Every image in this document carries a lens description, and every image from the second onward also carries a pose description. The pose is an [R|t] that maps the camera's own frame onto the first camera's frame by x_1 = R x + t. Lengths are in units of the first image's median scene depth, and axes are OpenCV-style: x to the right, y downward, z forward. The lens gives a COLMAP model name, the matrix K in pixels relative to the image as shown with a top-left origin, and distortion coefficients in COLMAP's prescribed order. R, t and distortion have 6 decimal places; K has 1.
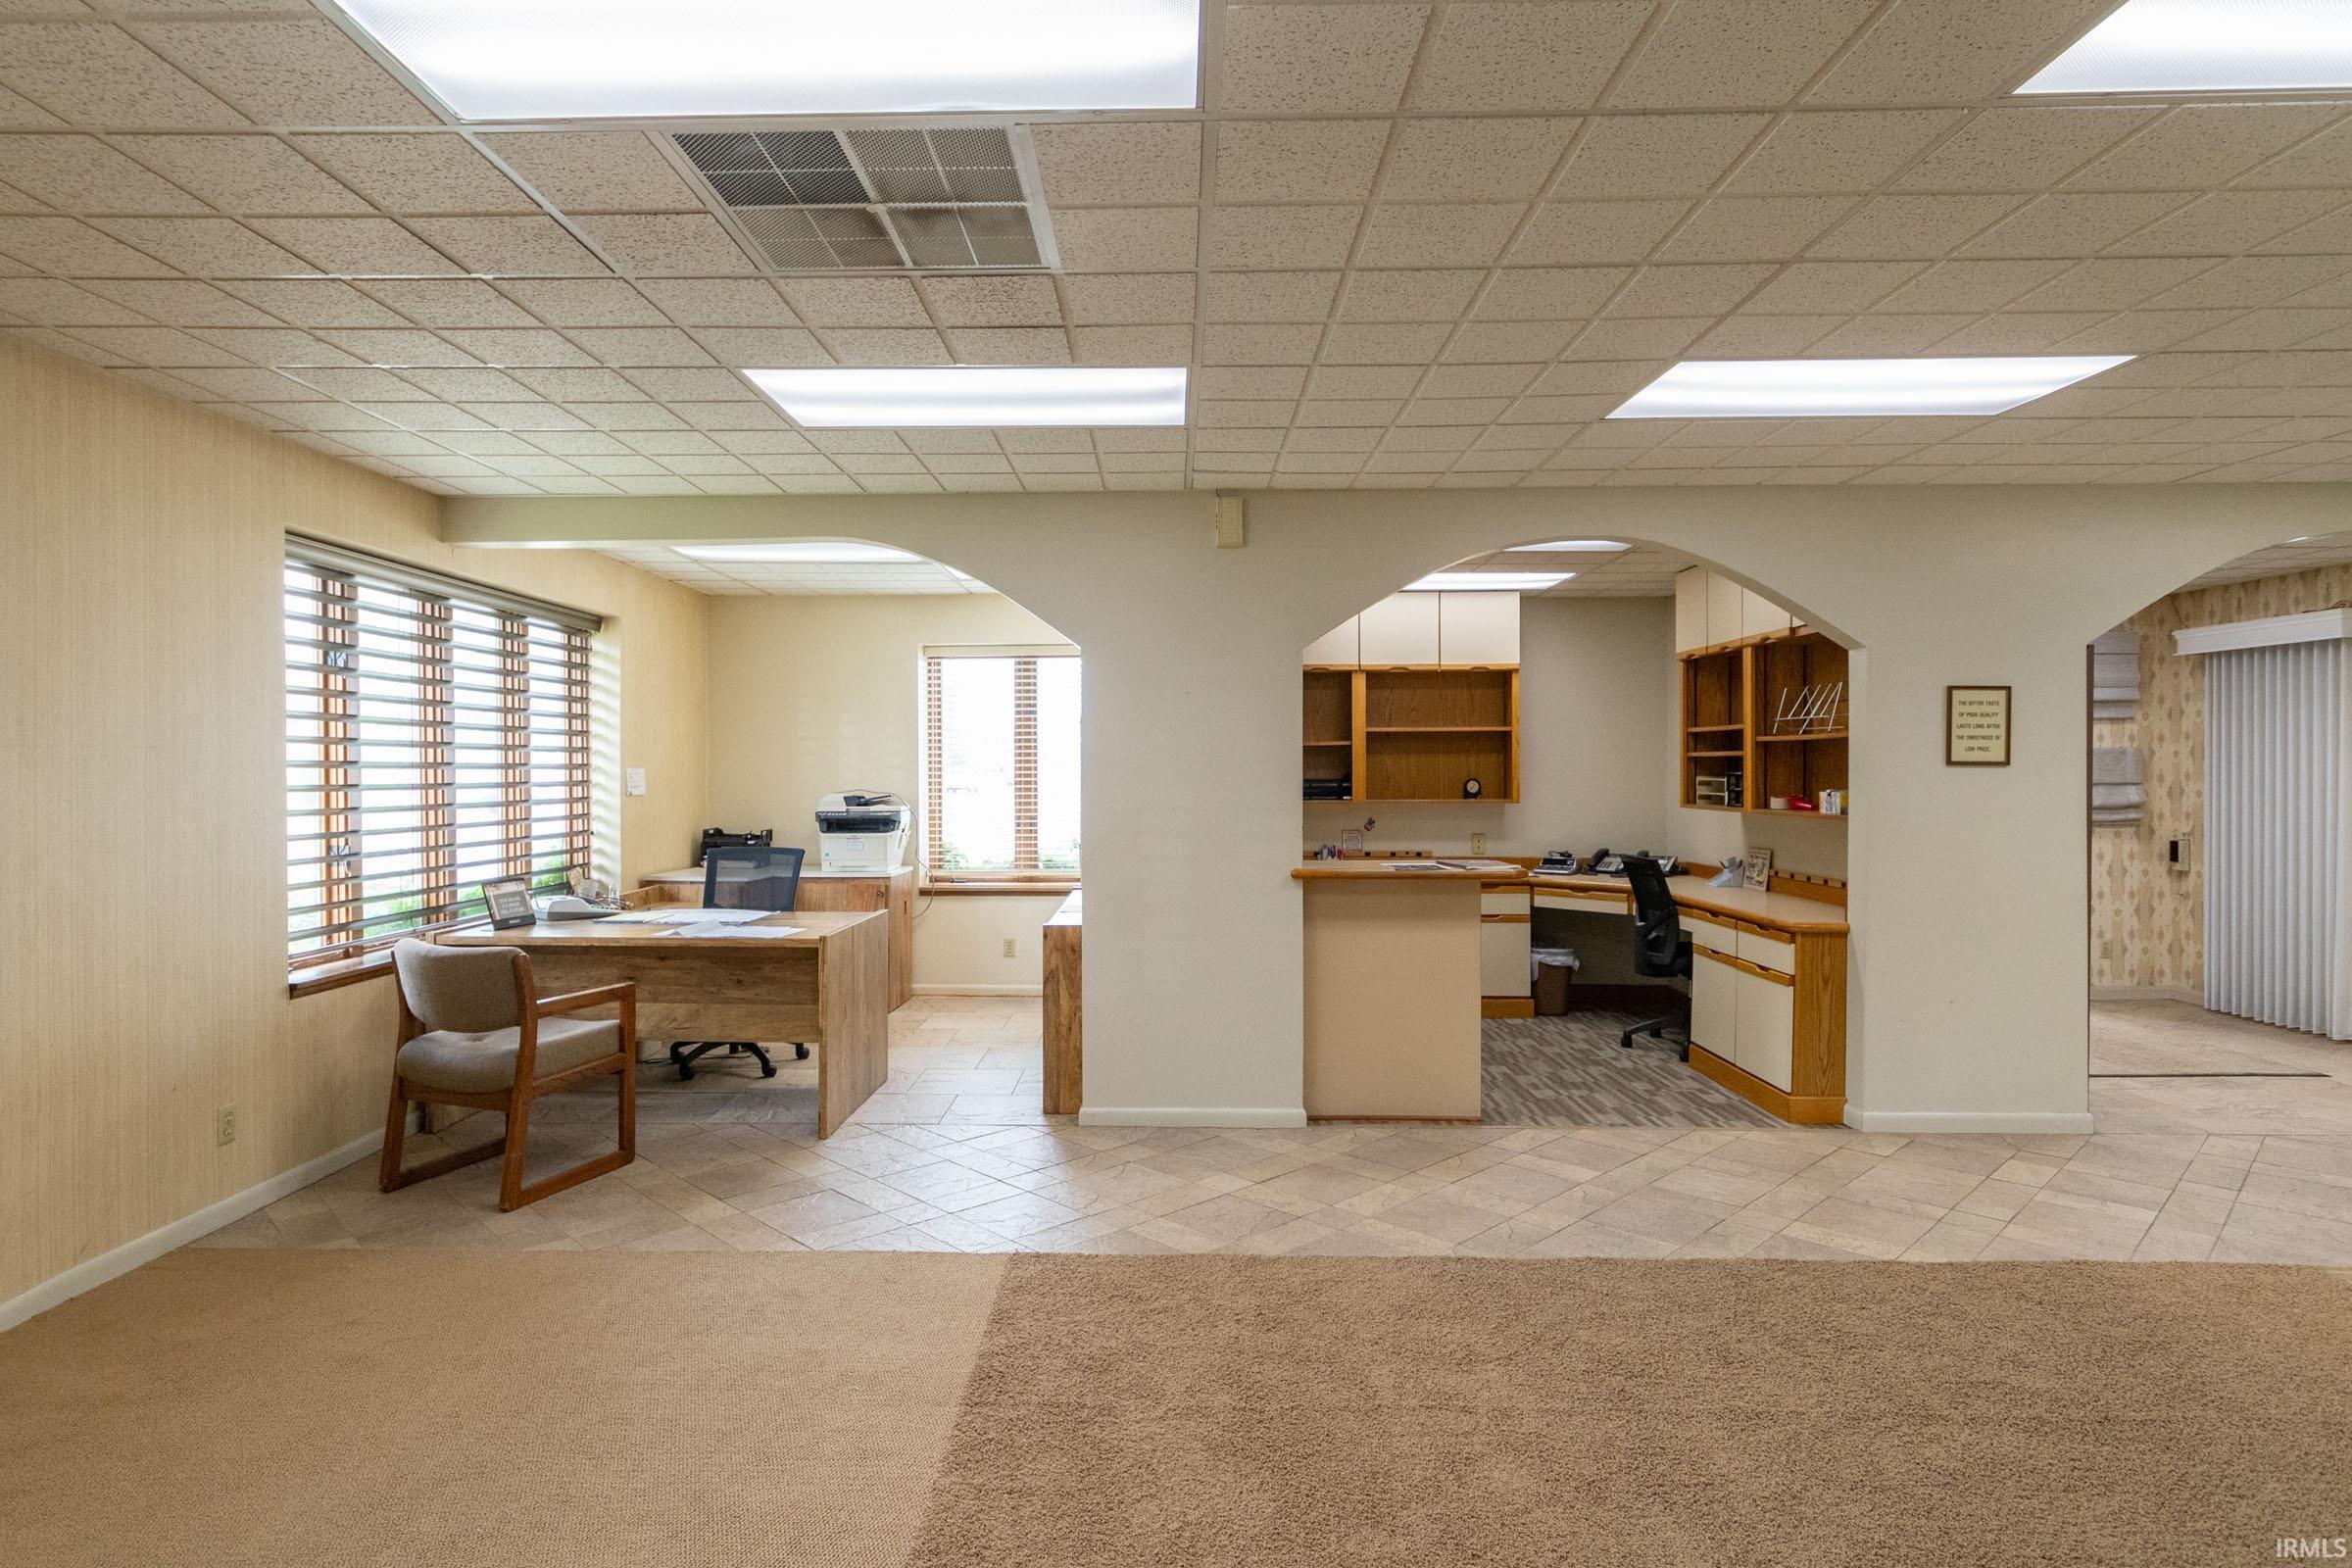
lens RADIAL K [[1235.2, 0, 1143.5], [0, 1235.2, 771.3], [0, 0, 1]] dist [-0.001086, -0.000974]
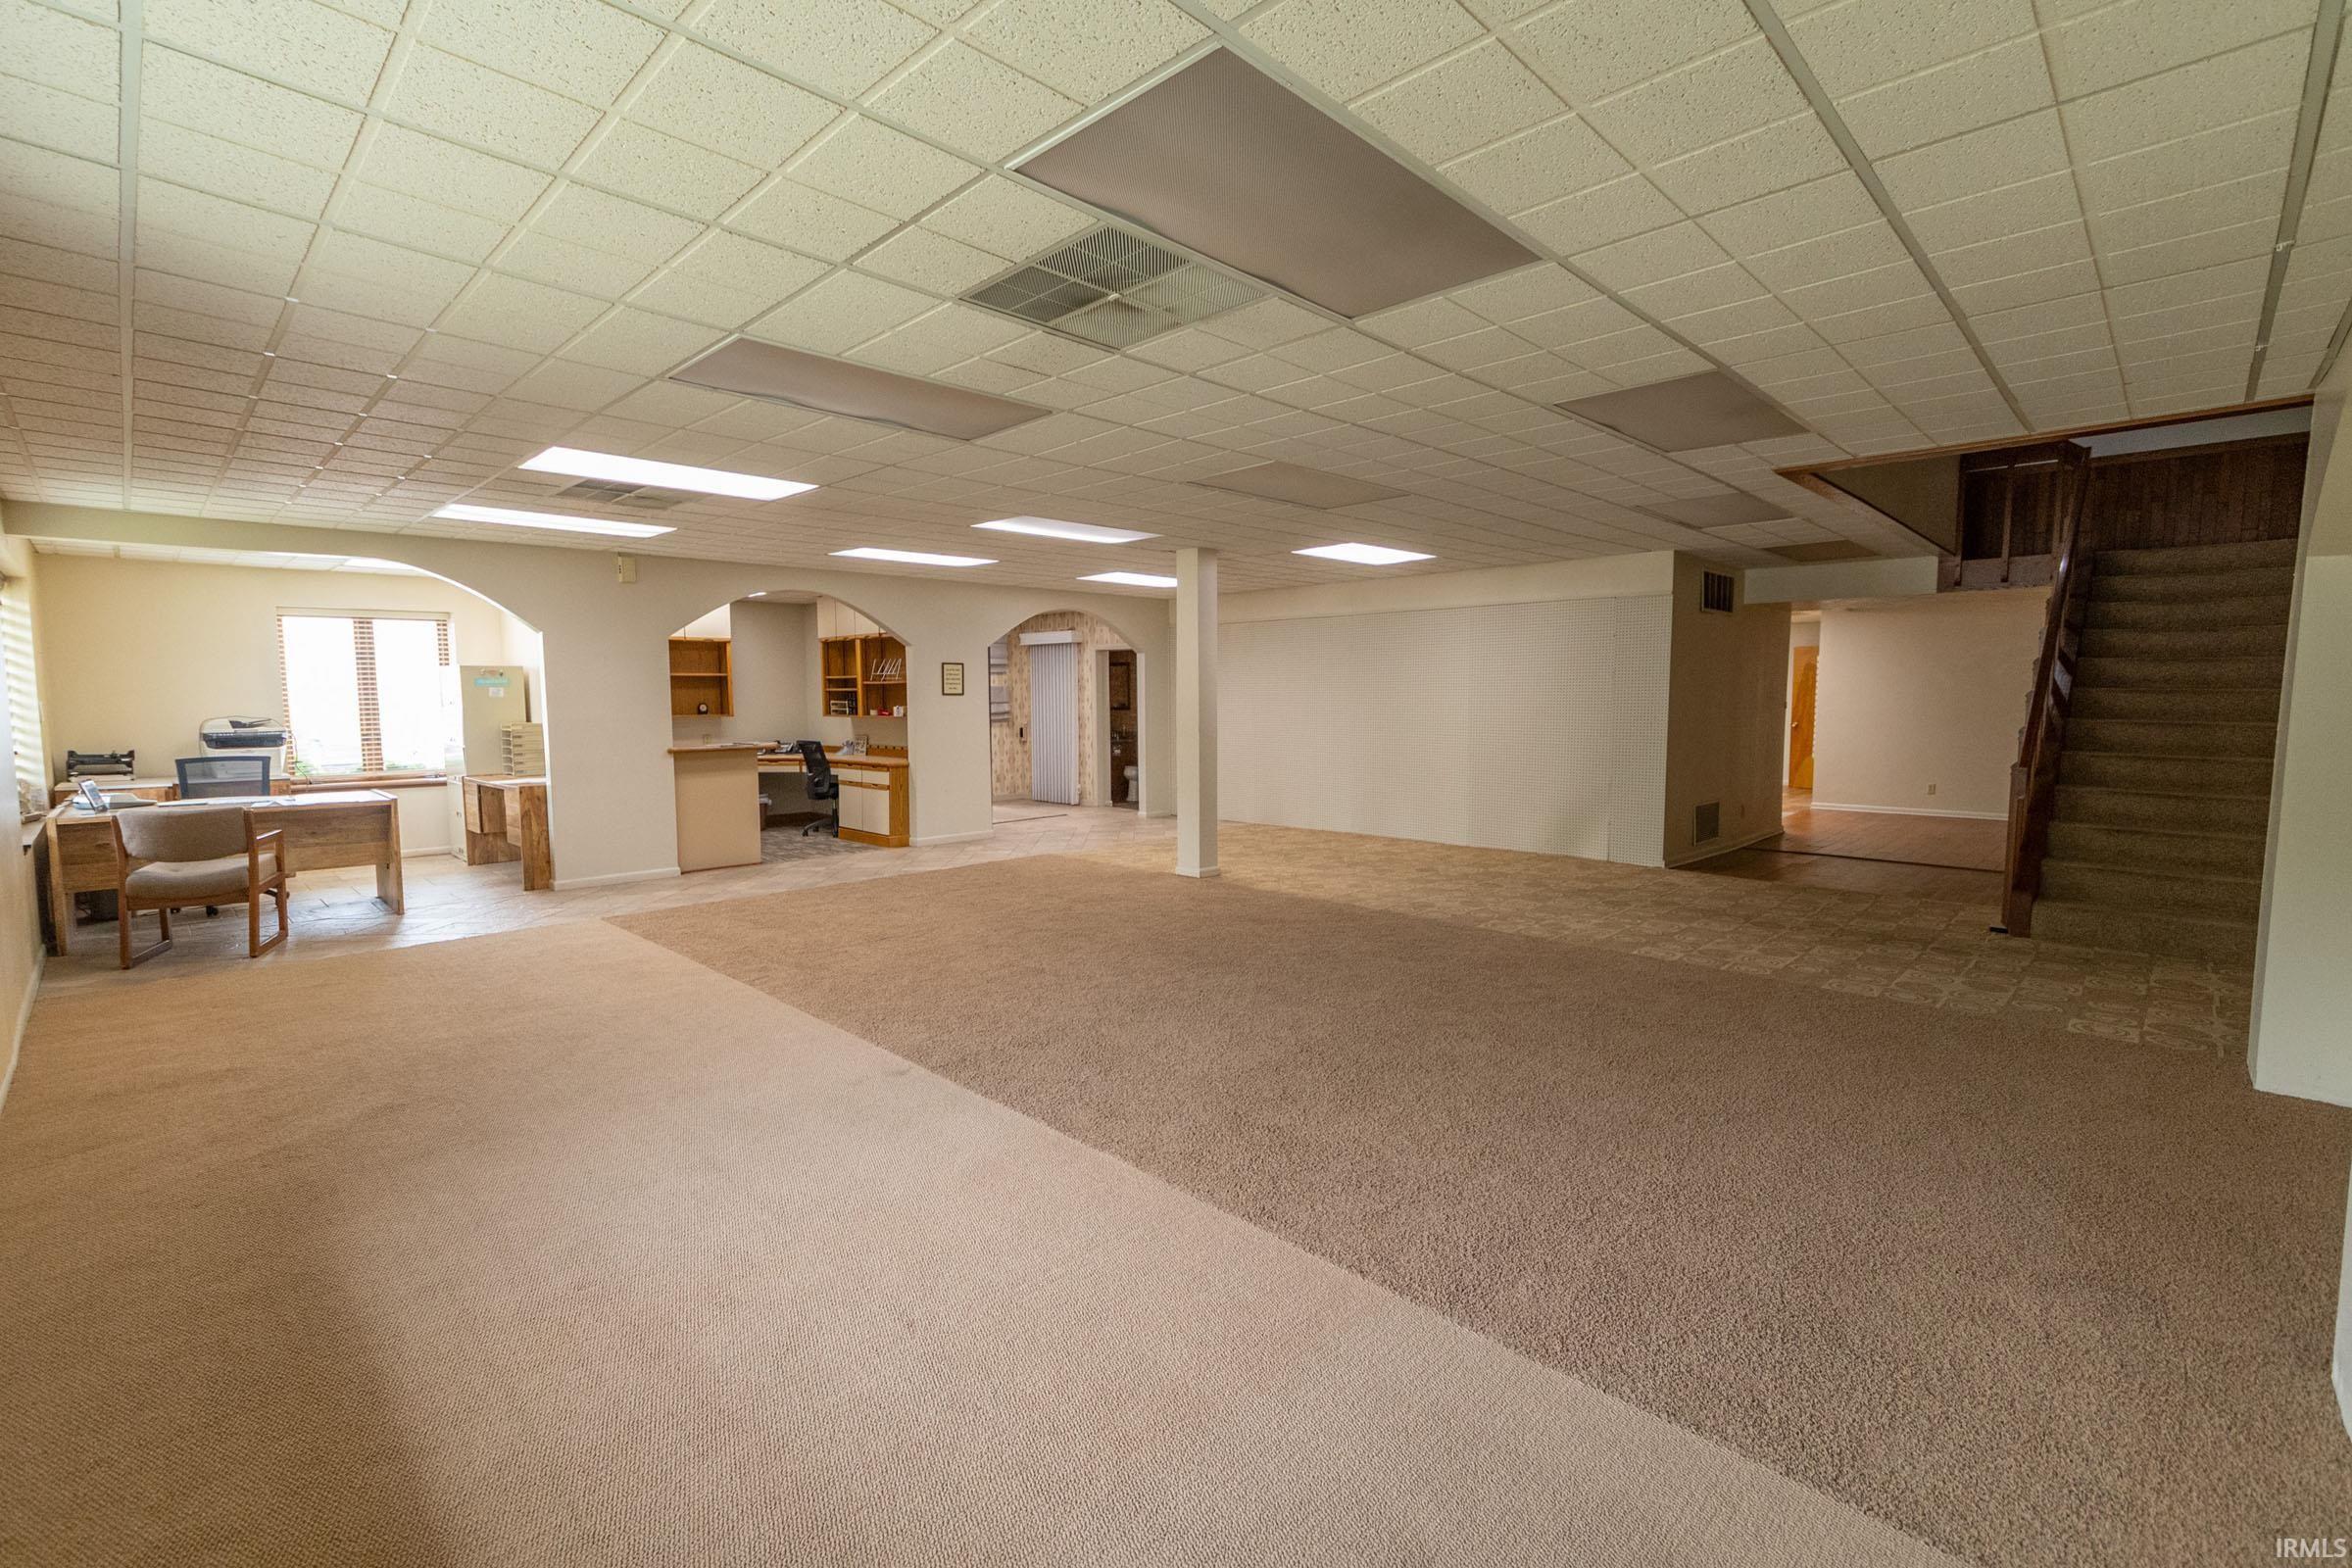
lens RADIAL K [[1046.7, 0, 1191.0], [0, 1046.7, 780.2], [0, 0, 1]] dist [0.002034, -0.001558]
pose [[0.665859, -0.064578, 0.743277, -0.463264], [0.006898, 0.996737, 0.080421, 0.000172], [-0.746046, -0.048422, 0.664132, -0.608200]]
